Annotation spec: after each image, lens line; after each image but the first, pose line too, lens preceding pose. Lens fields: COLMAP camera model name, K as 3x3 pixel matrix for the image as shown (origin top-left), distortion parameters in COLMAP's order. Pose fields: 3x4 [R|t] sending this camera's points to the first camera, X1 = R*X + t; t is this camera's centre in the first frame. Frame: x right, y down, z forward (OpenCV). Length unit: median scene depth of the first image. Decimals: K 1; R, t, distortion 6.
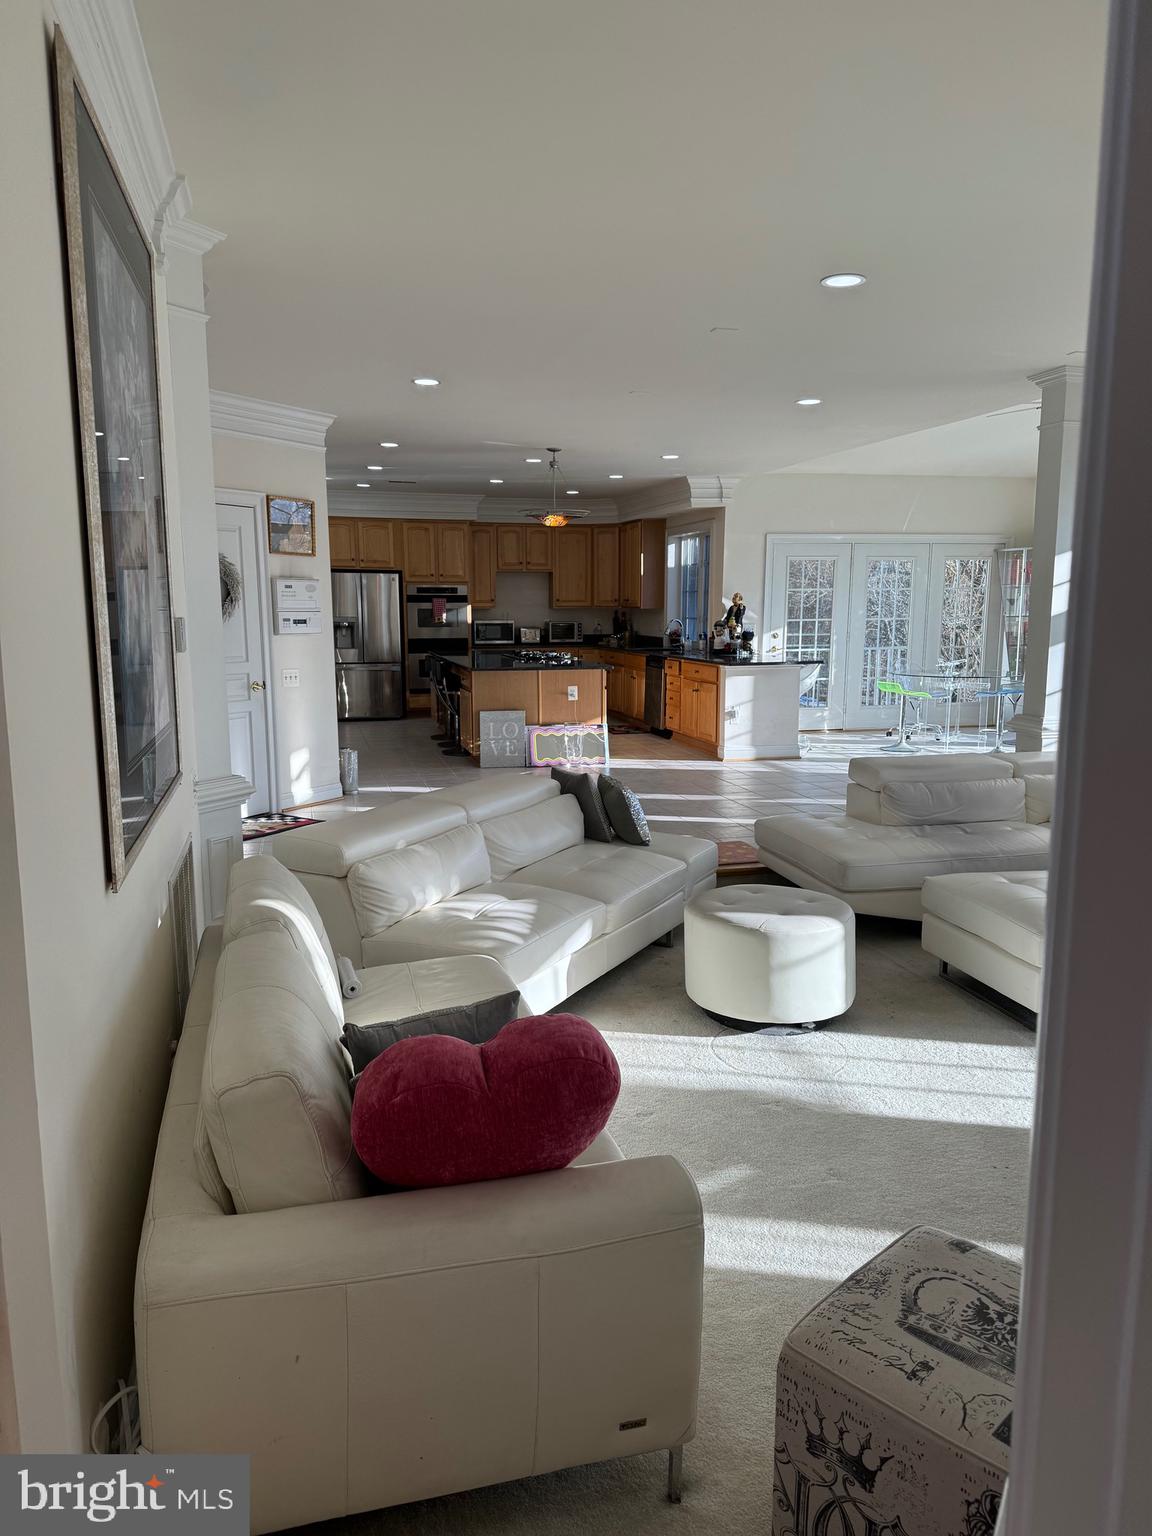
lens RADIAL K [[1089.7, 0, 576.0], [0, 1089.7, 768.0], [0, 0, 1]] dist [0.224832, -0.414271]
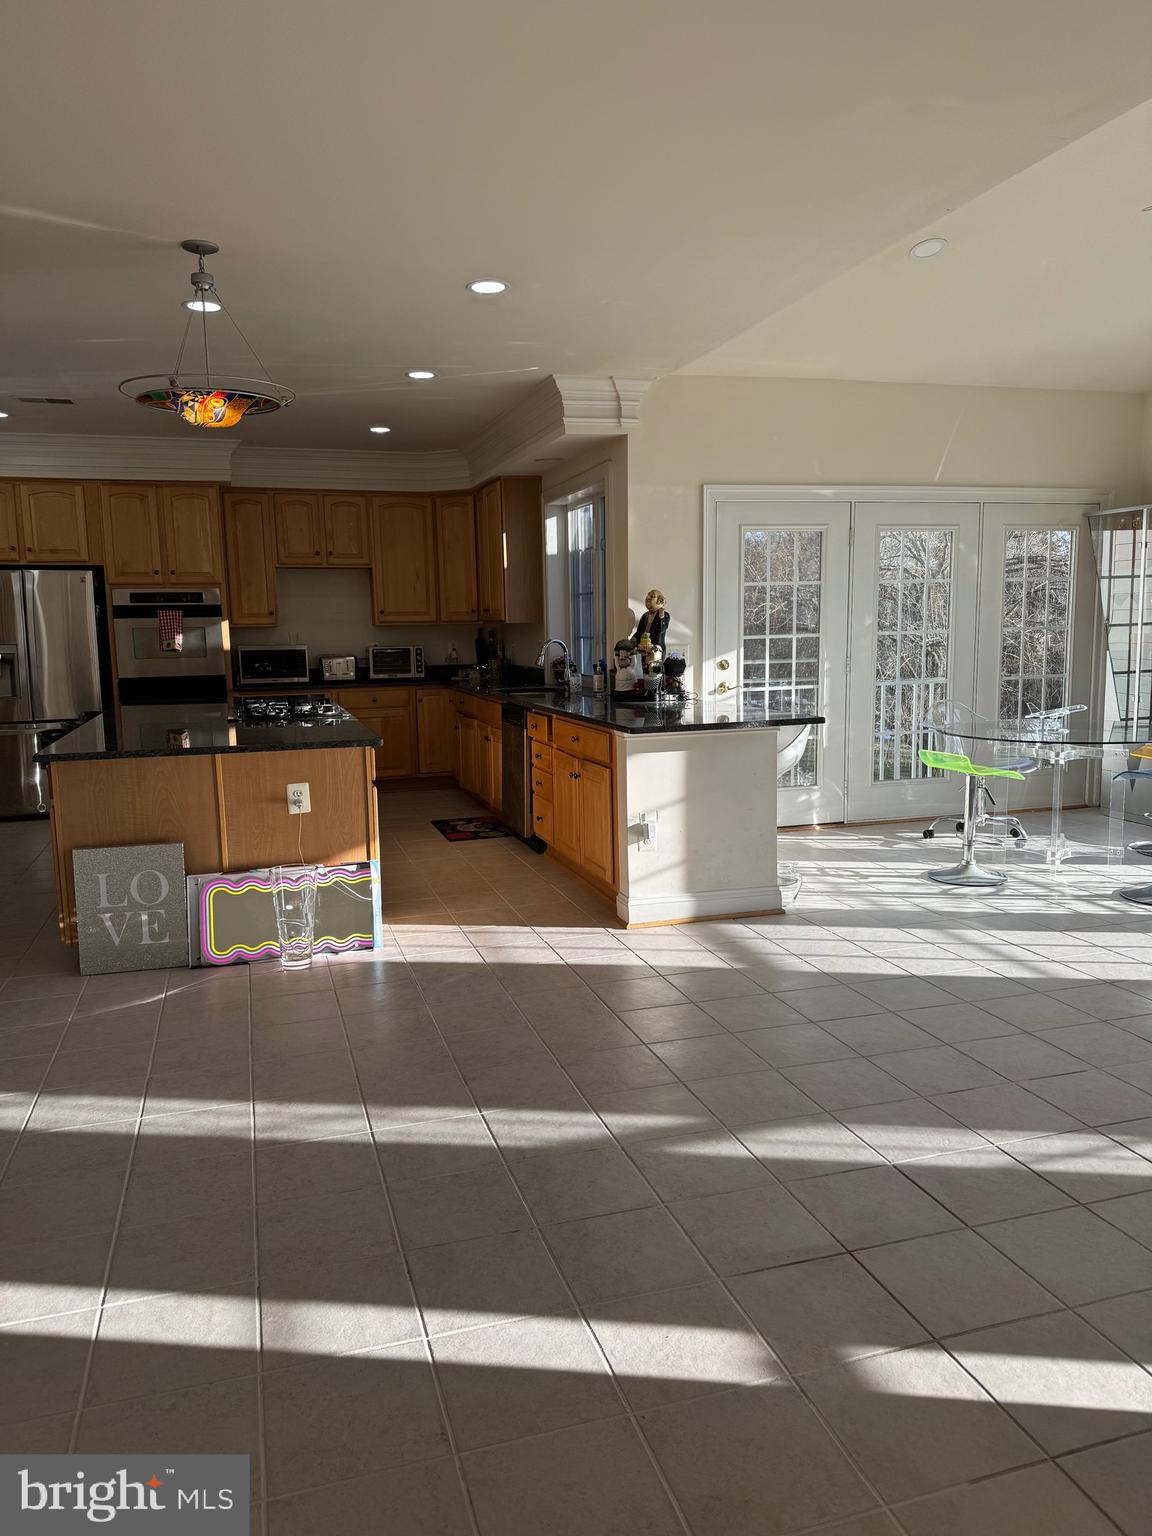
lens RADIAL K [[1089.7, 0, 576.0], [0, 1089.7, 768.0], [0, 0, 1]] dist [0.224832, -0.414271]
pose [[0.998714, -0.025199, 0.043987, 0.078699], [0.026133, 0.999443, -0.020778, -0.057334], [-0.043439, 0.021901, 0.998816, 0.439923]]
